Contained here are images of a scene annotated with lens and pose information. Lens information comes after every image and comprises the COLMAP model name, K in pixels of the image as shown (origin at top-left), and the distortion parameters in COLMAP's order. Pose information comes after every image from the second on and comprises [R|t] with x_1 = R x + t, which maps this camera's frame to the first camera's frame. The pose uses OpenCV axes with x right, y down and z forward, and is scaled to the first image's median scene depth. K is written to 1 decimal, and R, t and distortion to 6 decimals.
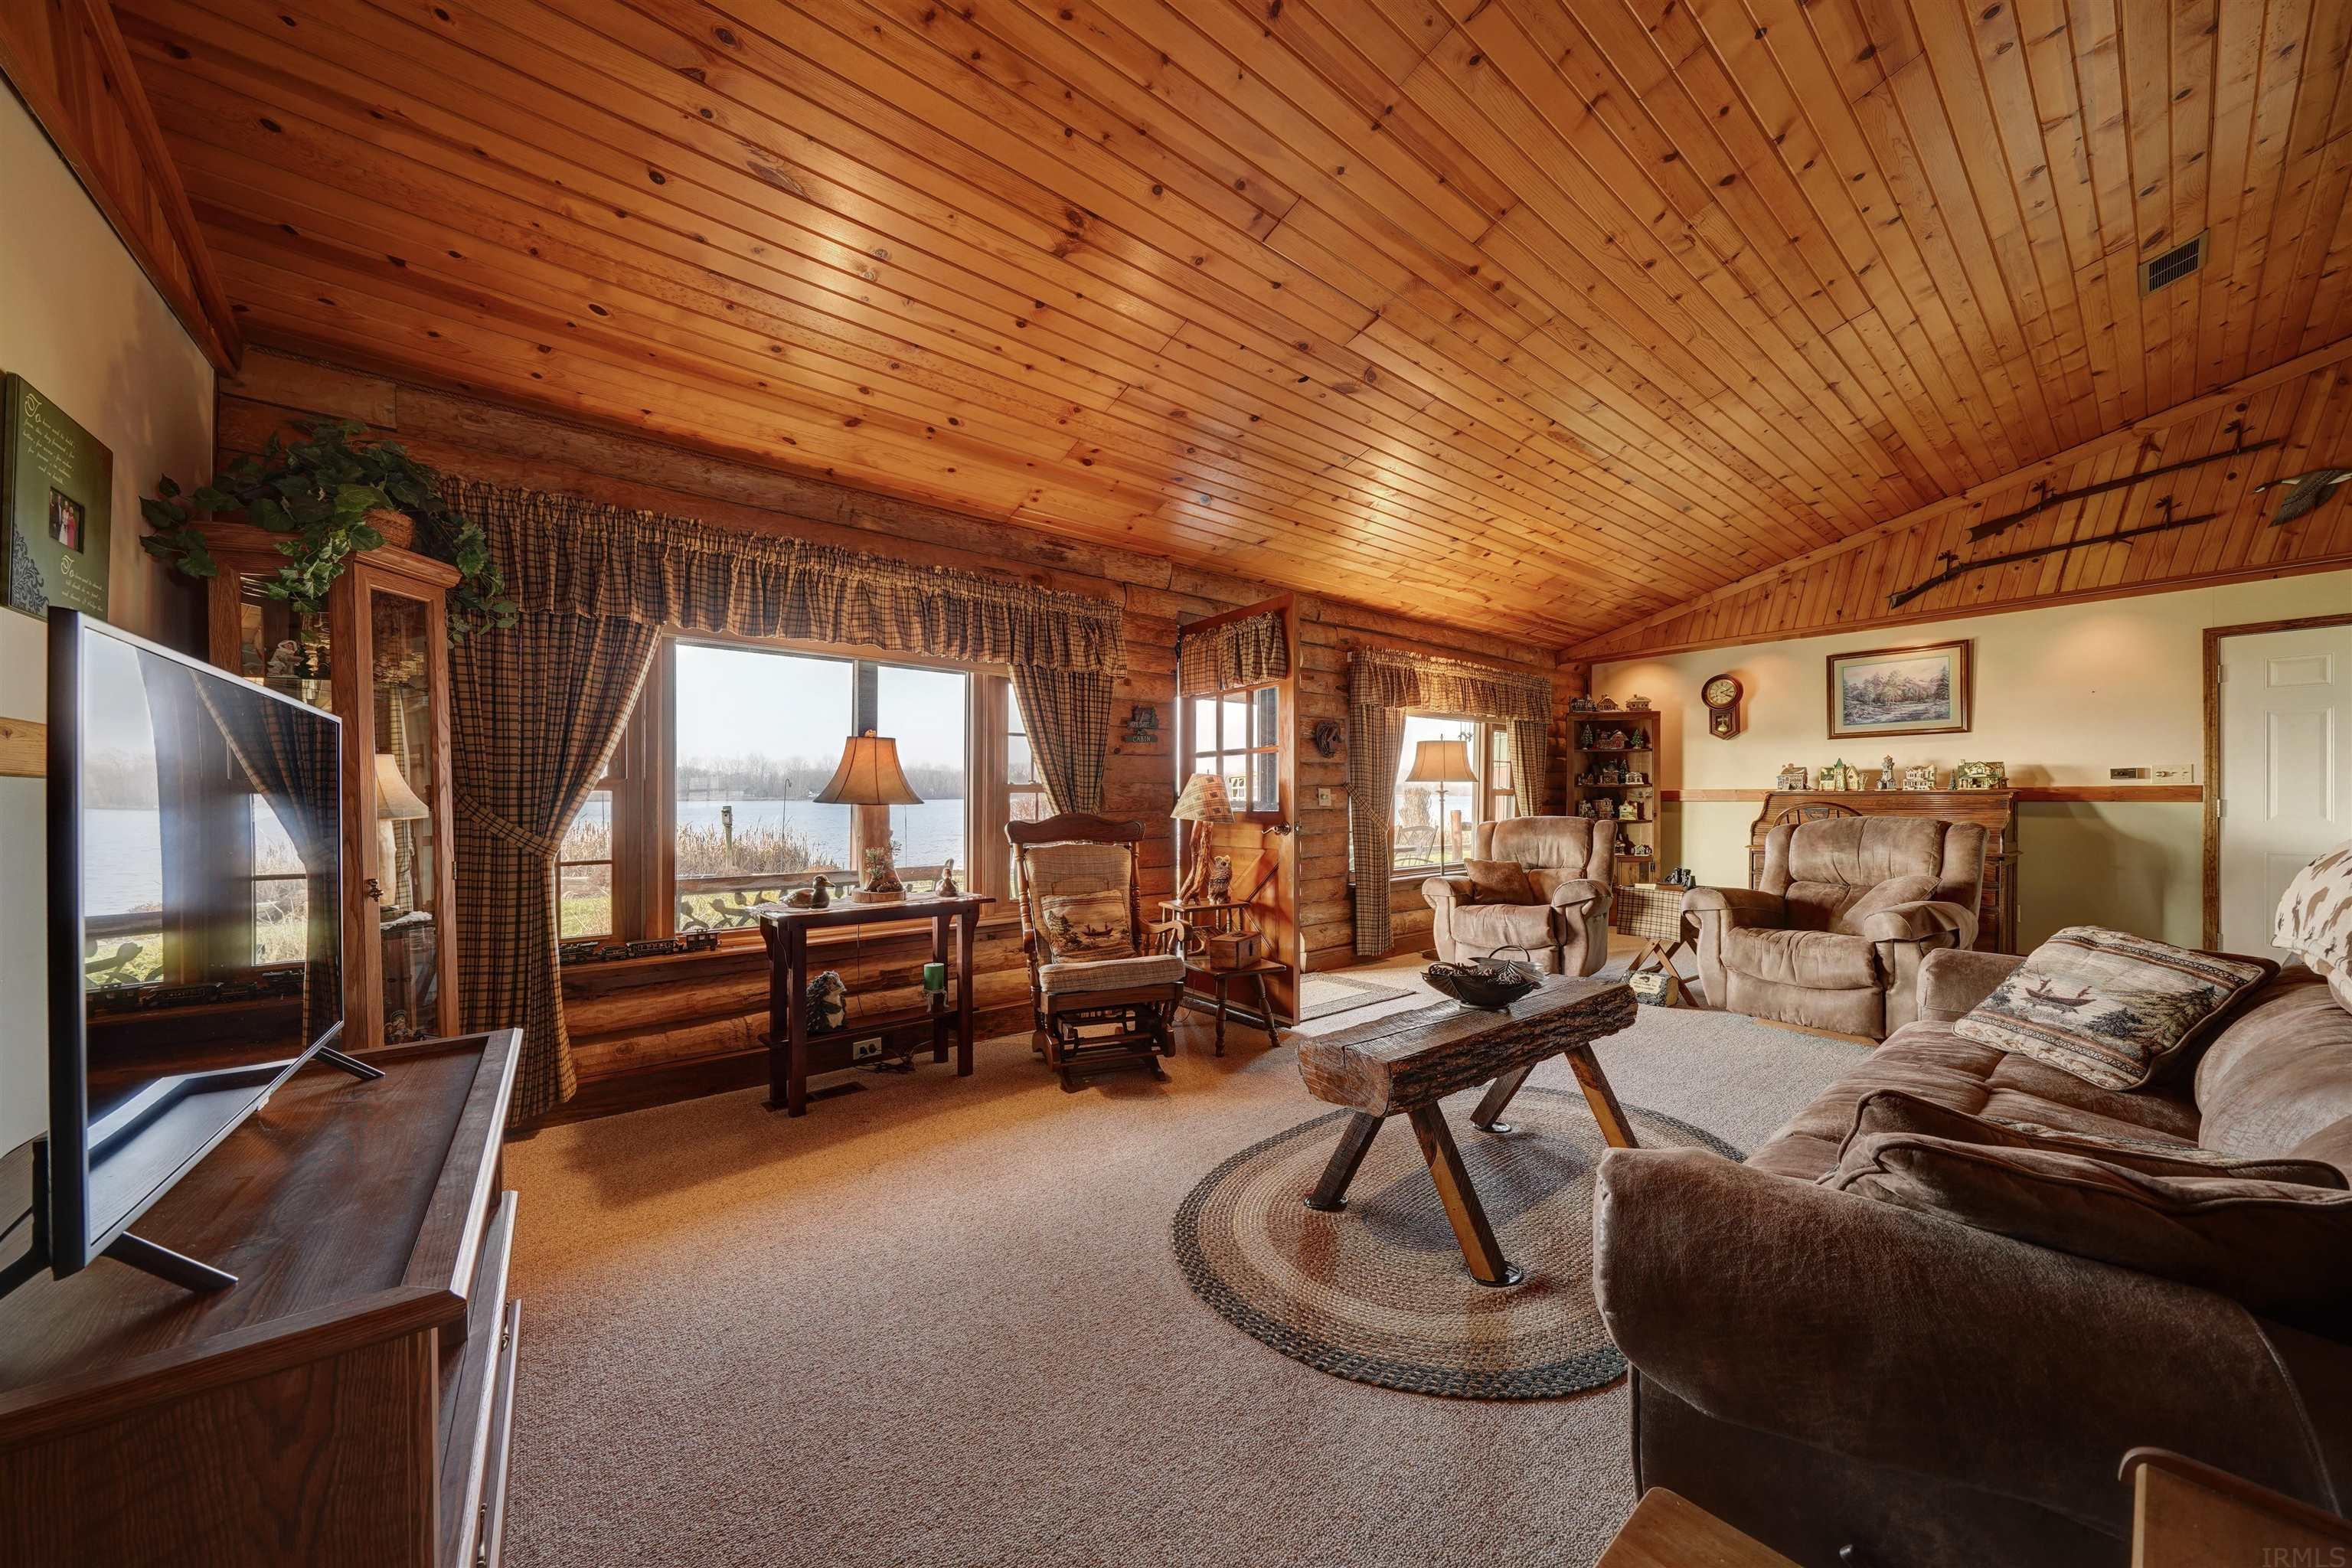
lens RADIAL K [[809.7, 0, 1184.5], [0, 809.7, 799.4], [0, 0, 1]] dist [-0.003040, -0.000050]
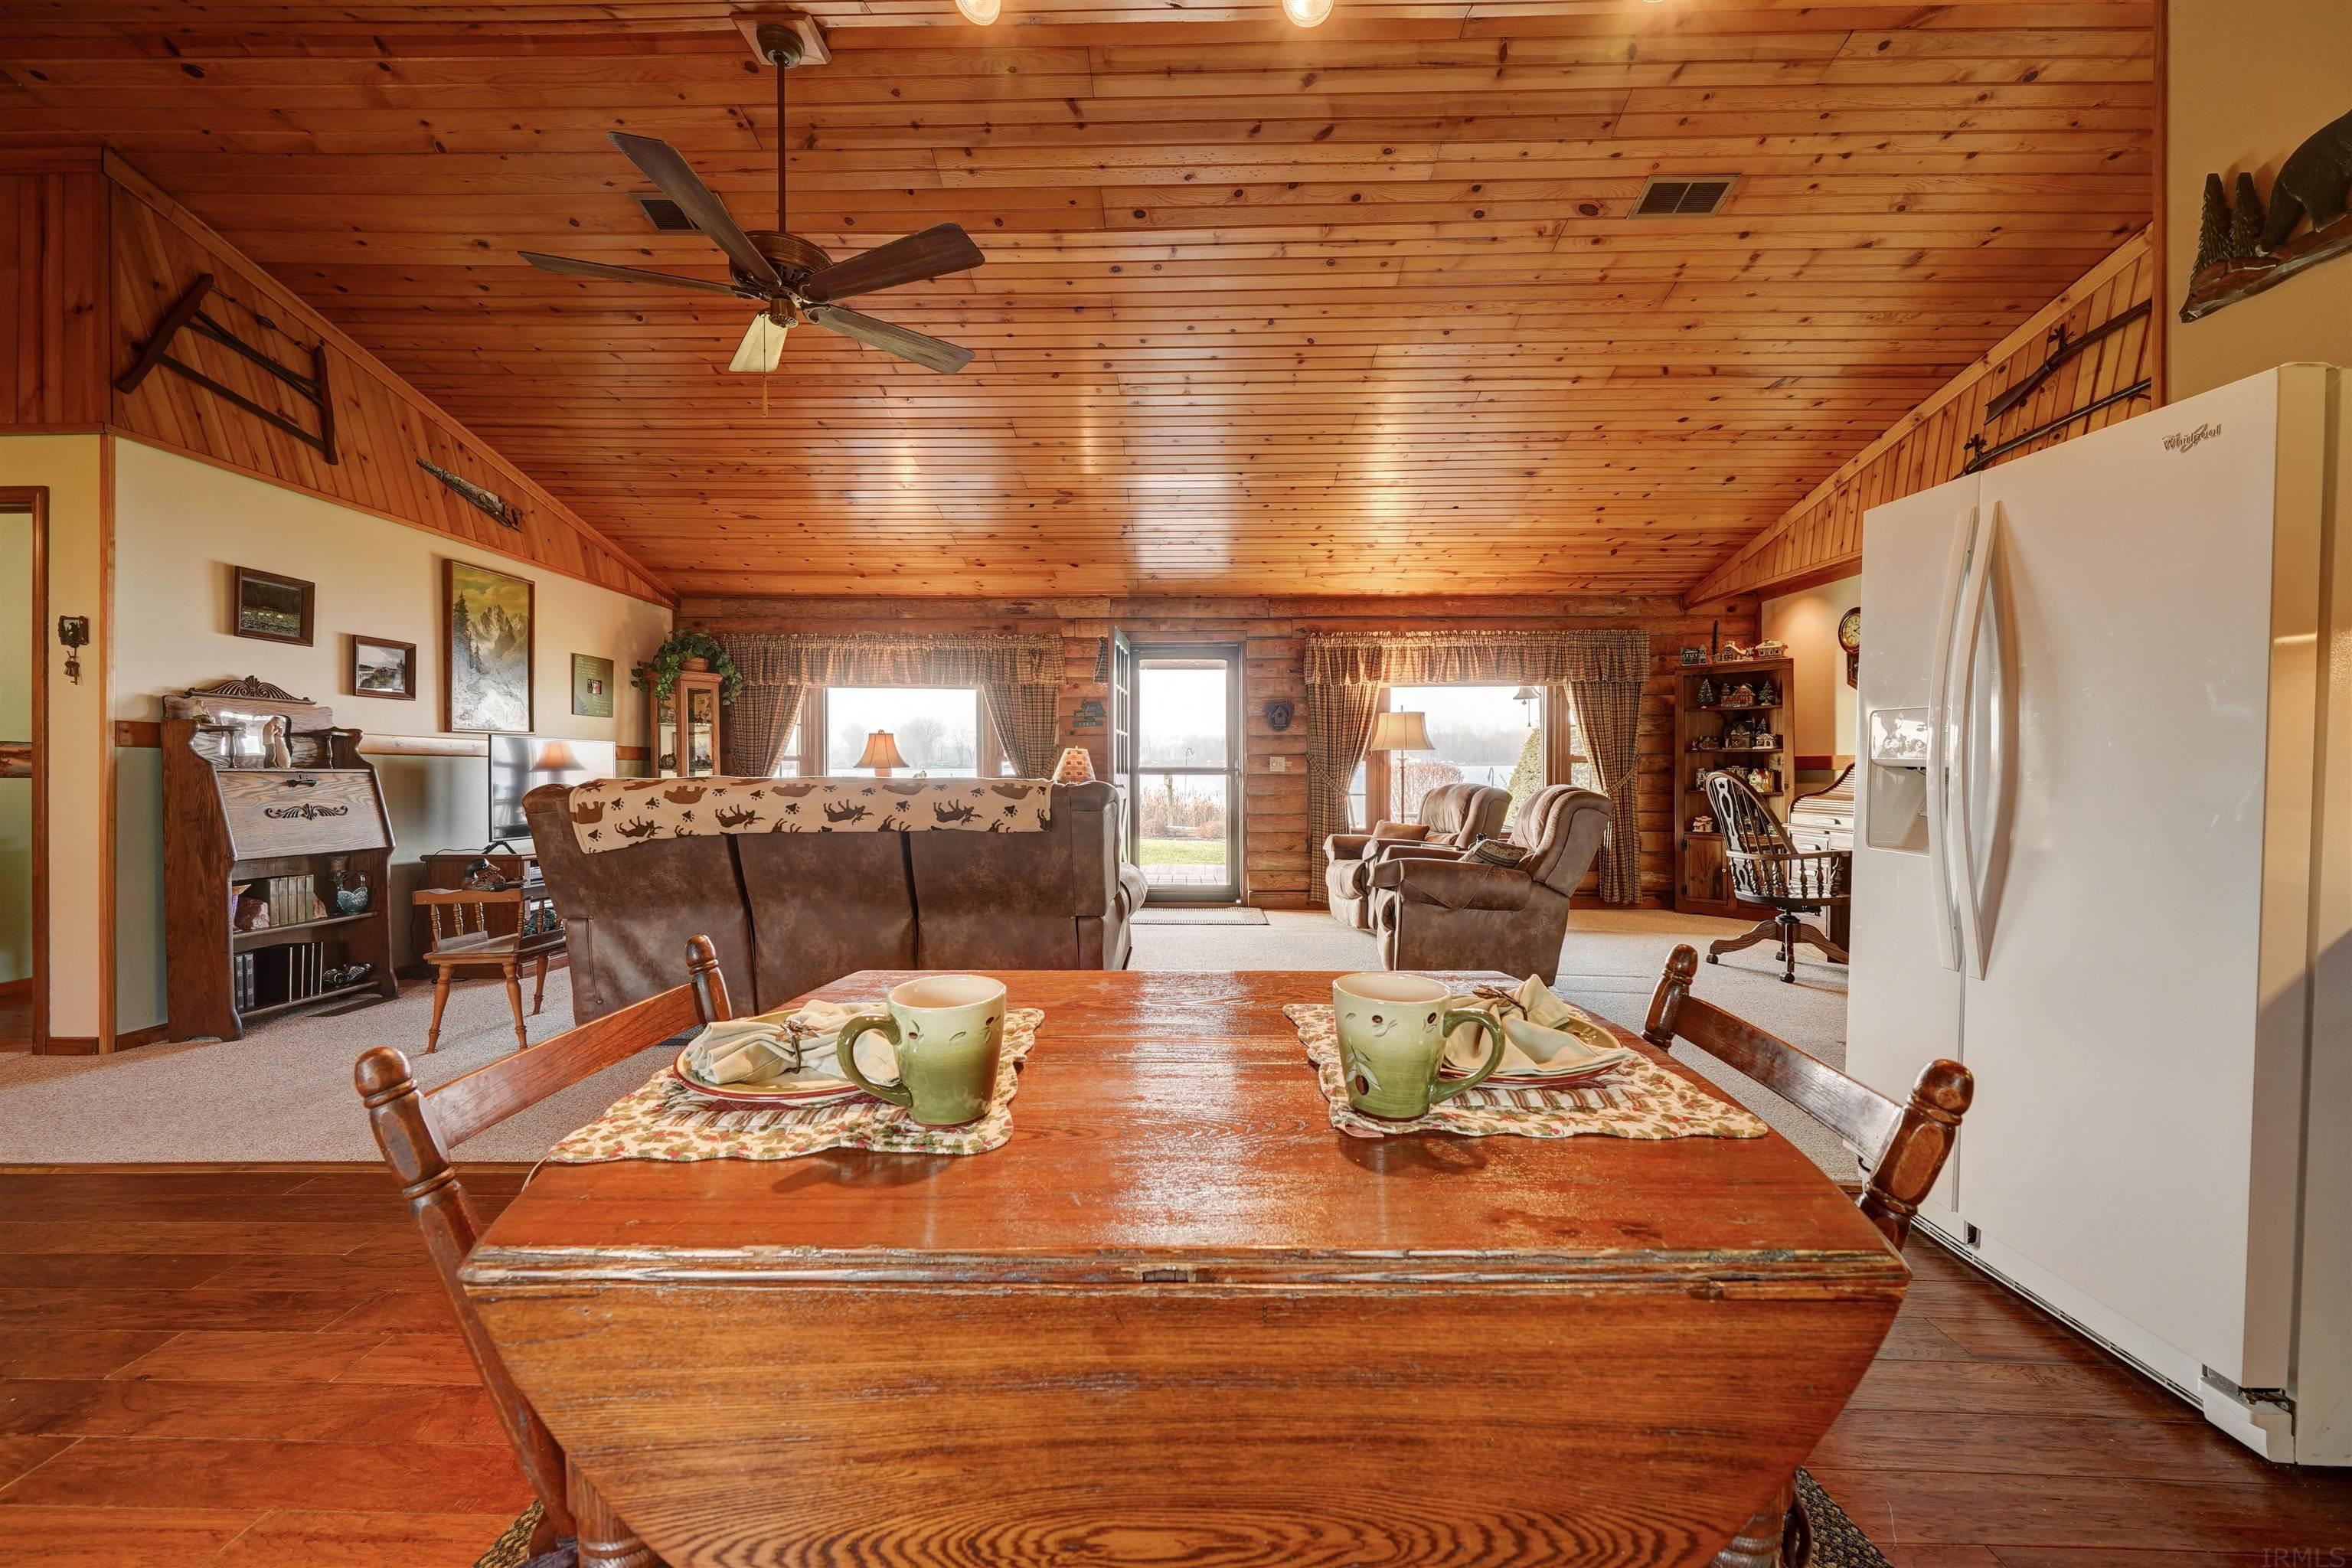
lens RADIAL K [[913.6, 0, 1173.9], [0, 913.6, 777.4], [0, 0, 1]] dist [-0.000849, 0.000127]
pose [[0.765190, 0.009351, -0.643737, 0.945444], [-0.001460, 0.999917, 0.012790, -0.000541], [0.643803, -0.008847, 0.765140, -0.131372]]
